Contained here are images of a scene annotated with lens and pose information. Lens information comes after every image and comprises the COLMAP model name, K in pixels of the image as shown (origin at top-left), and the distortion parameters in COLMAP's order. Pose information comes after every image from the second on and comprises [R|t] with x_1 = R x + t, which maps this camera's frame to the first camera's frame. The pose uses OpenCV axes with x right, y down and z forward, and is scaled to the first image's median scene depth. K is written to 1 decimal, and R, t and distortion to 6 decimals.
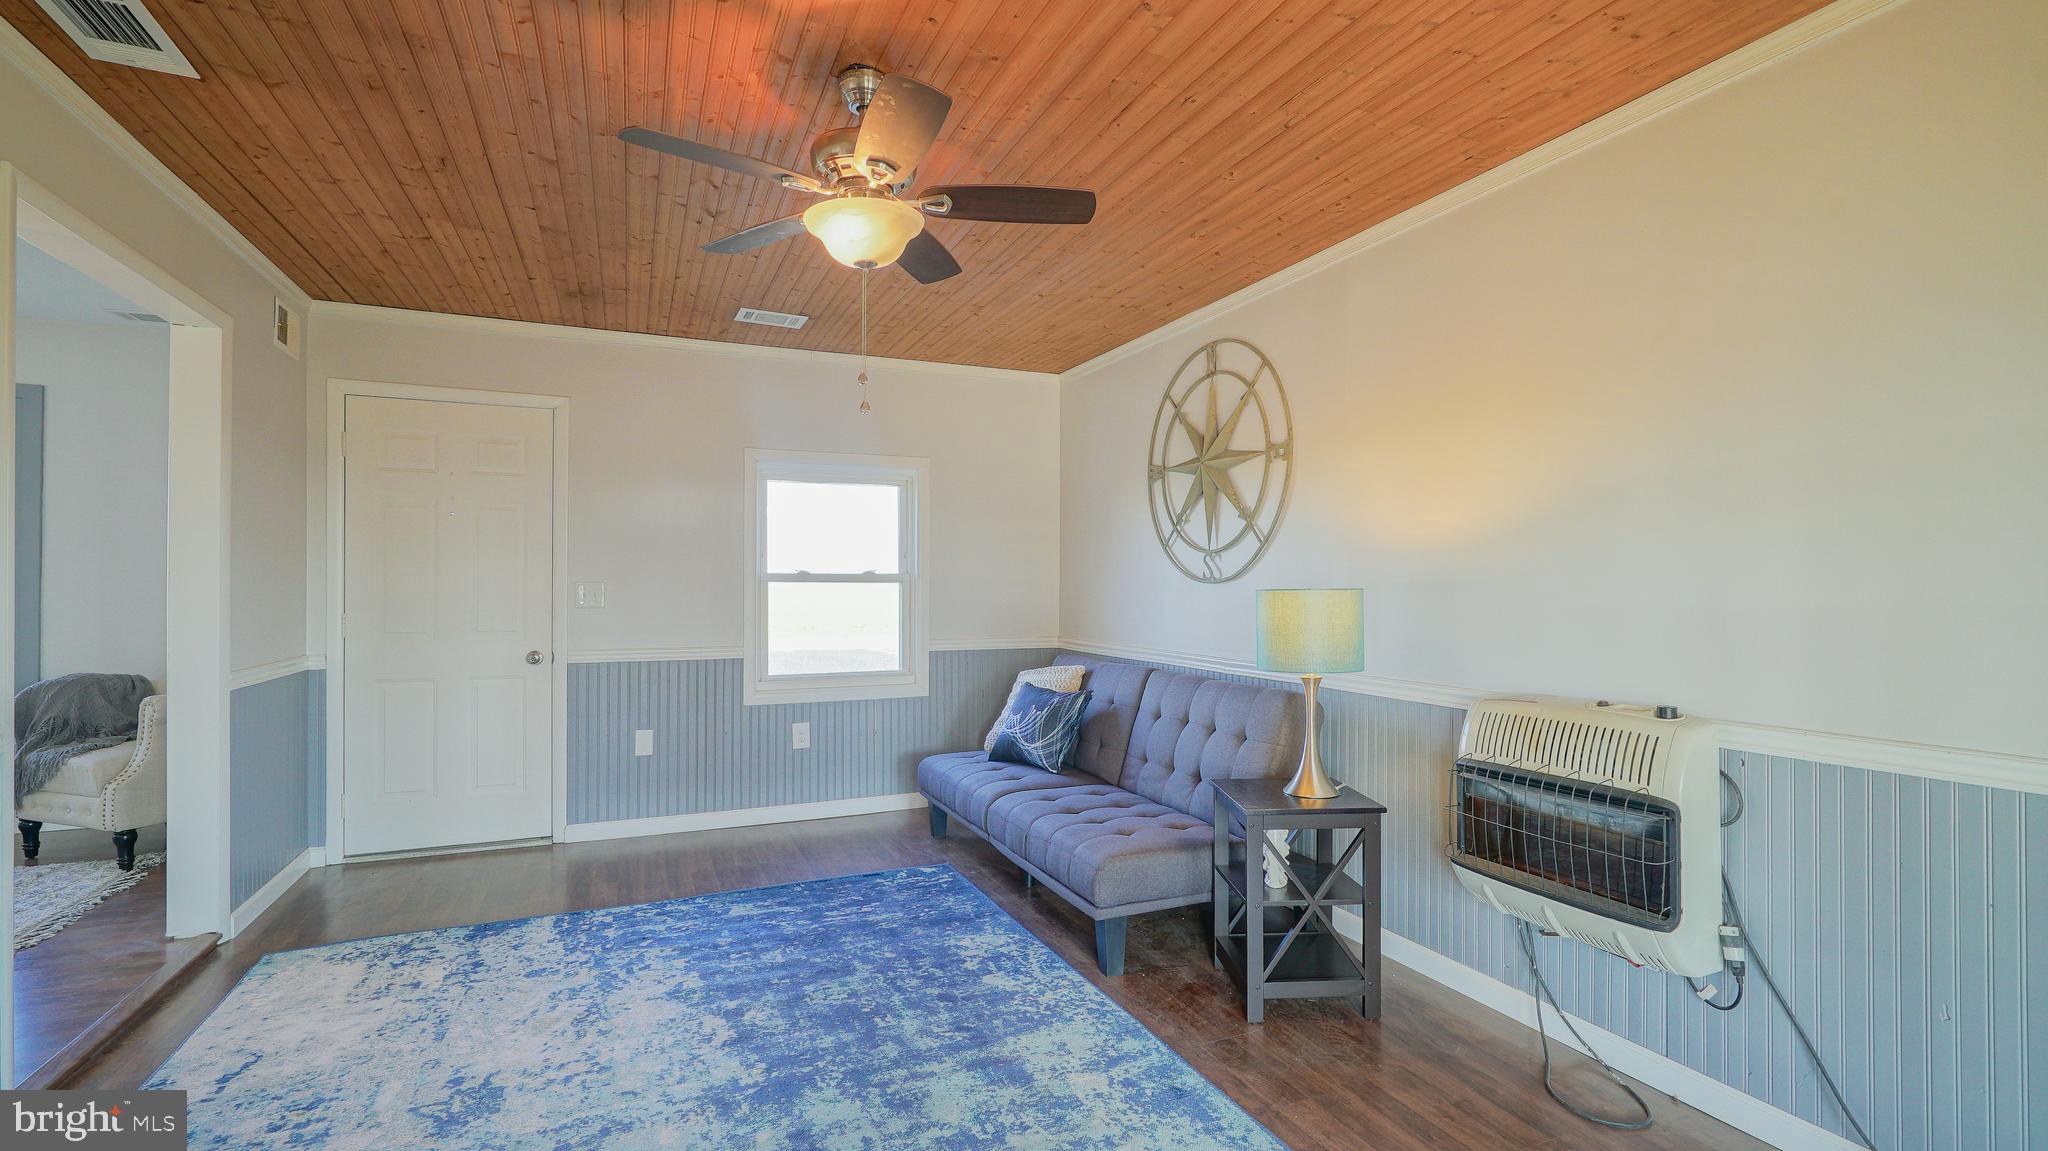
lens RADIAL K [[936.0, 0, 1013.0], [0, 936.0, 574.4], [0, 0, 1]] dist [0.001142, 0.000598]
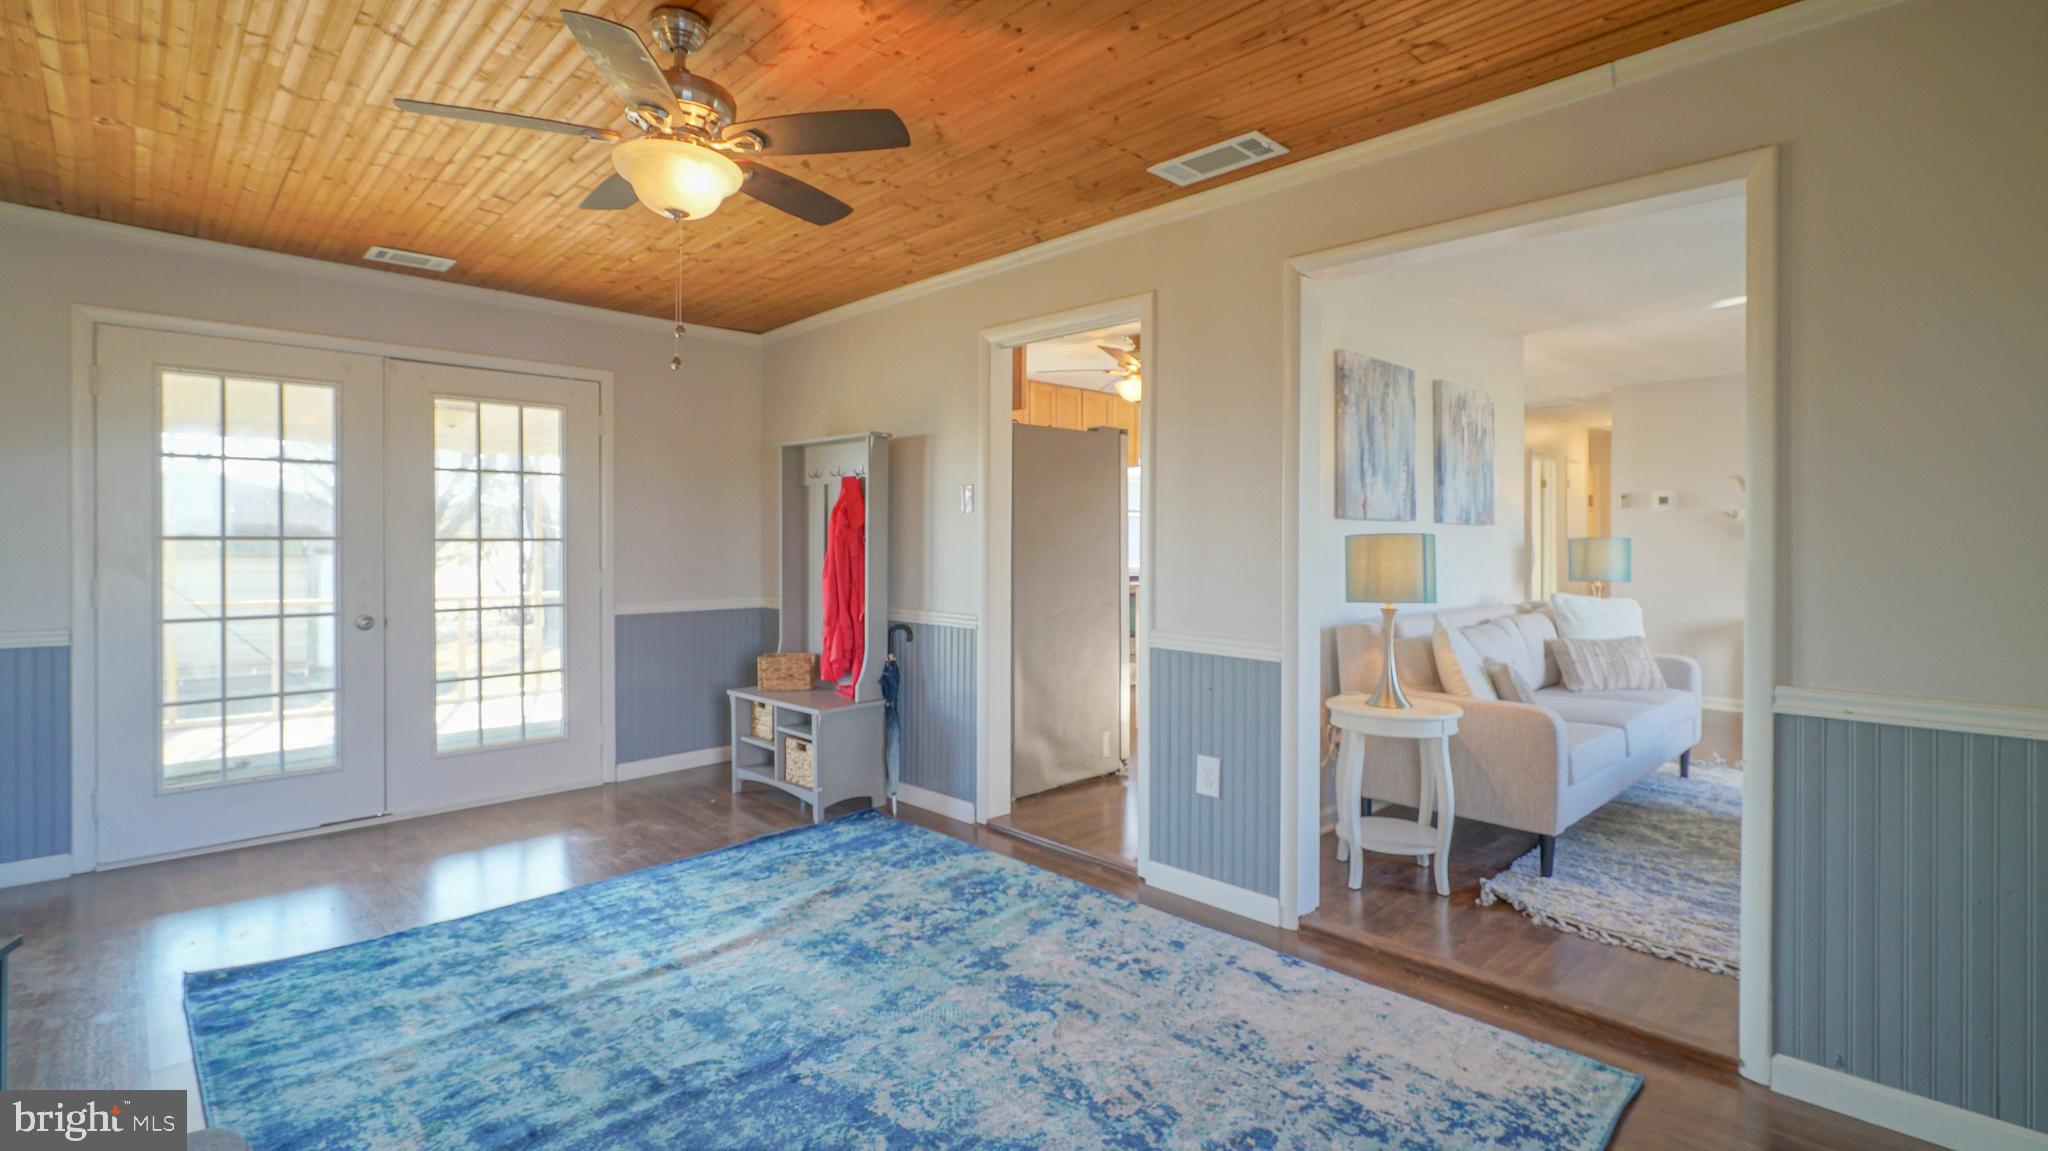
lens RADIAL K [[934.8, 0, 996.2], [0, 934.8, 546.9], [0, 0, 1]] dist [0.000206, 0.000331]
pose [[-0.936970, -0.002616, -0.349399, -0.104155], [-0.000815, 0.999986, -0.005303, 0.012148], [0.349408, -0.004684, -0.936959, 1.605513]]
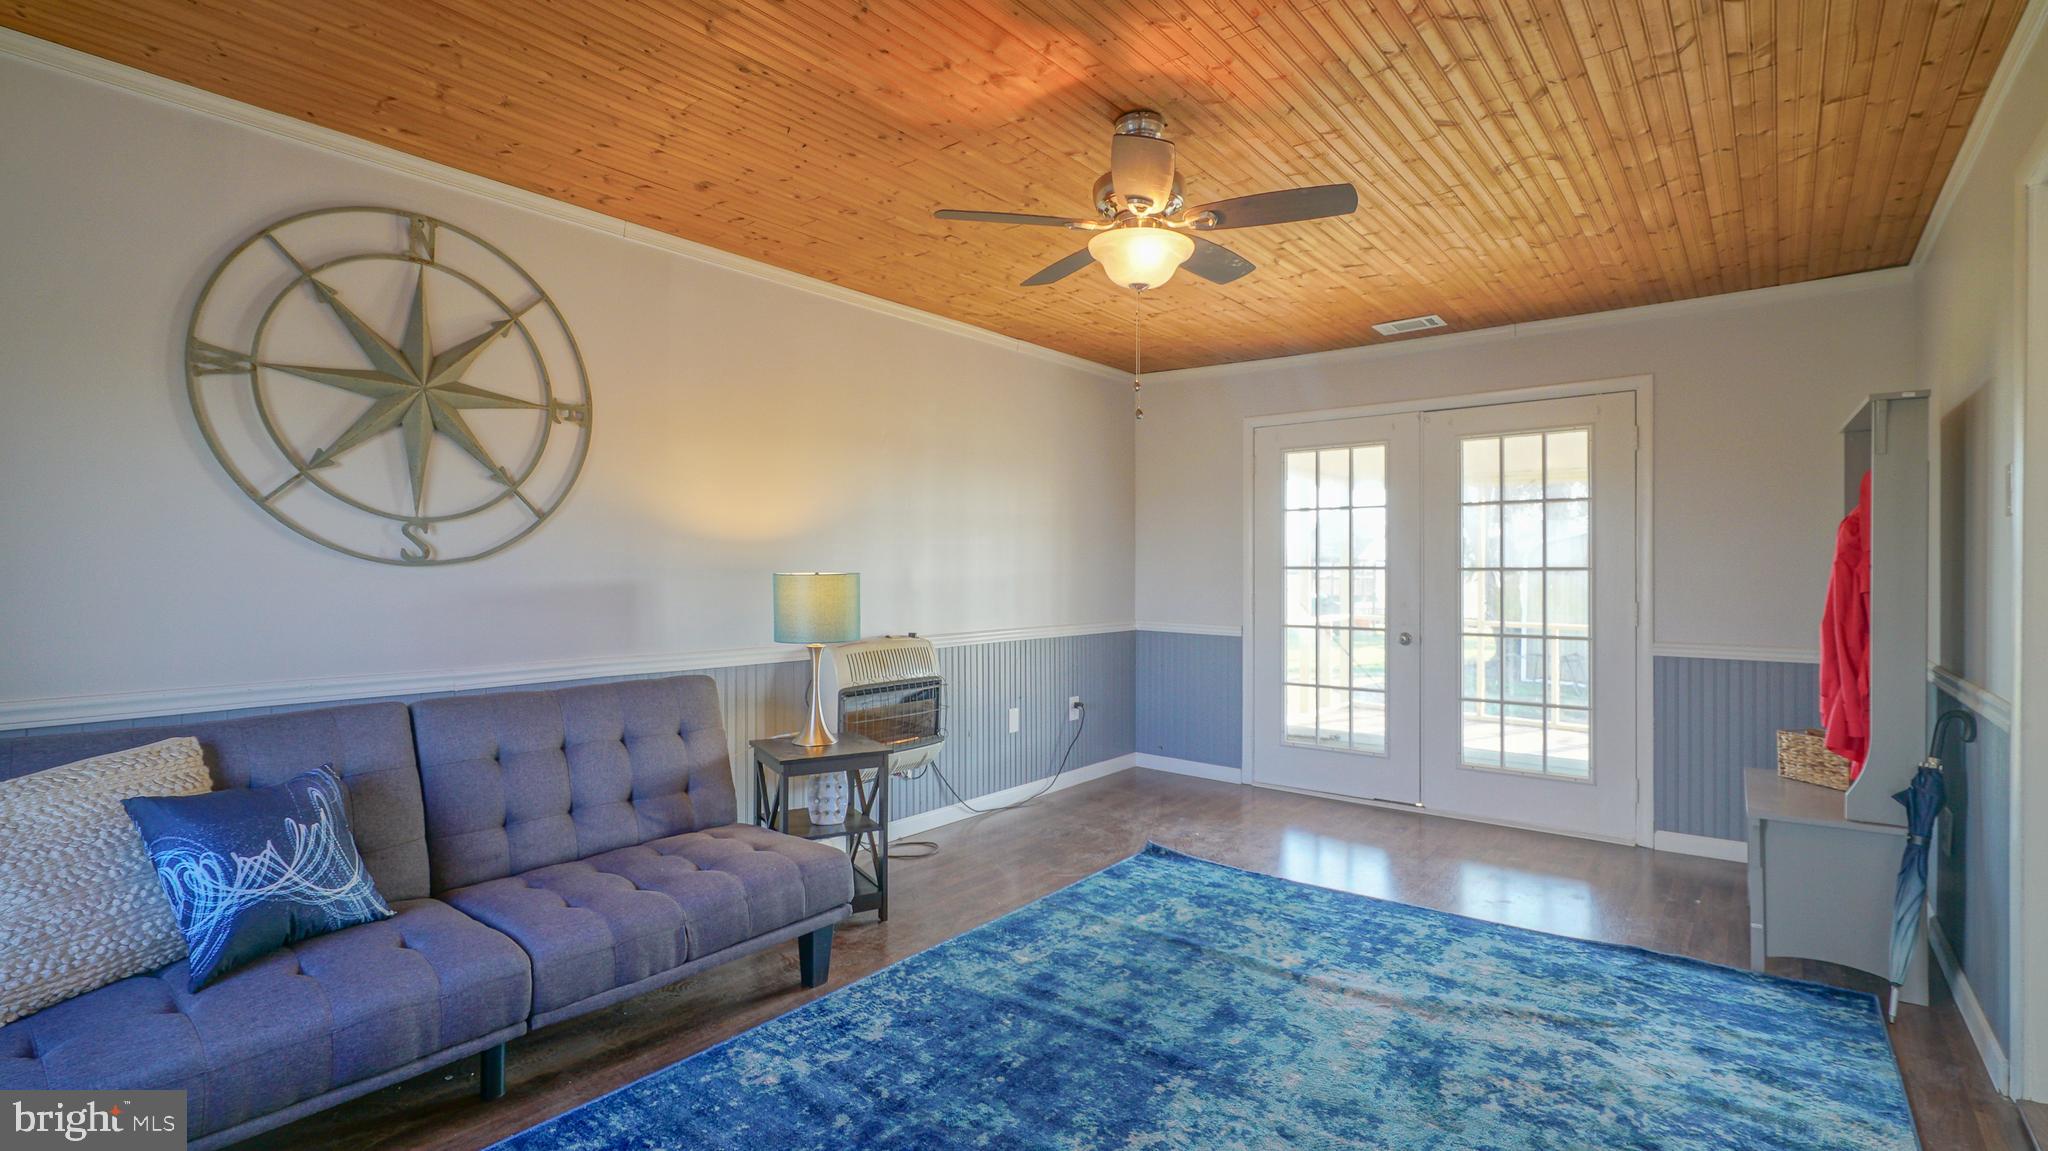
lens RADIAL K [[923.2, 0, 1056.8], [0, 923.2, 572.1], [0, 0, 1]] dist [0.000956, 0.000105]
pose [[-0.495765, -0.006105, 0.868436, -0.852197], [-0.014550, 0.999893, -0.001277, 0.011004], [-0.868335, -0.013269, -0.495800, 1.304591]]
